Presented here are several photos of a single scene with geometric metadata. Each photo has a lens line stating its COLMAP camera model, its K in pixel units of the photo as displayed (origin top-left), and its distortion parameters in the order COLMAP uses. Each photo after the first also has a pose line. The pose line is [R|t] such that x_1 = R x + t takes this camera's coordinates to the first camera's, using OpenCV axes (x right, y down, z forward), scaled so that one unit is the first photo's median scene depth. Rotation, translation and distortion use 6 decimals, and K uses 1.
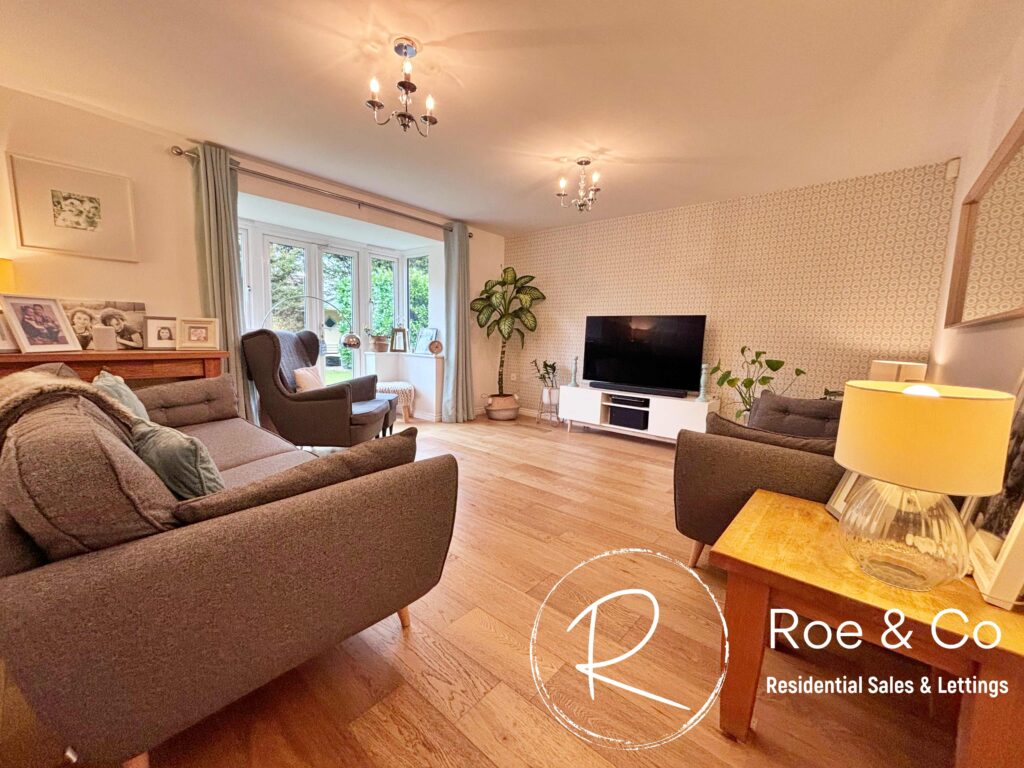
lens RADIAL K [[412.7, 0, 511.6], [0, 412.7, 387.3], [0, 0, 1]] dist [-0.002898, 0.001771]
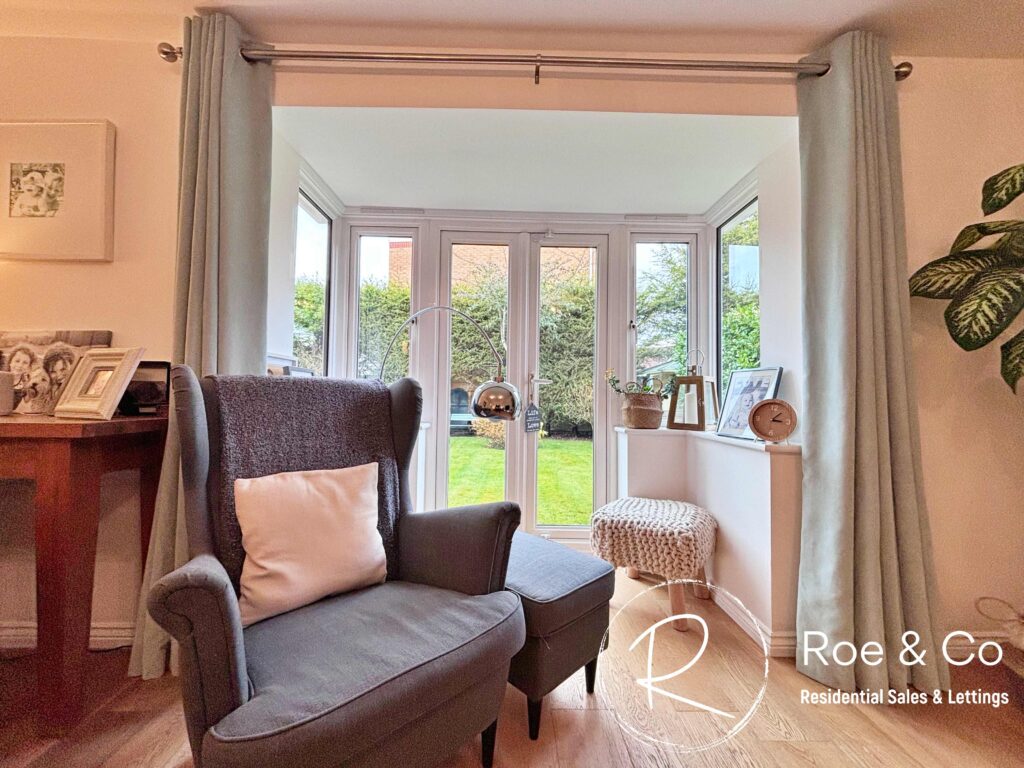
lens RADIAL K [[412.7, 0, 513.2], [0, 412.7, 389.0], [0, 0, 1]] dist [-0.002898, 0.001771]
pose [[0.659539, -0.040936, -0.750555, -0.087563], [-0.086114, 0.987827, -0.129548, -0.074641], [0.746722, 0.150075, 0.647985, 0.770251]]
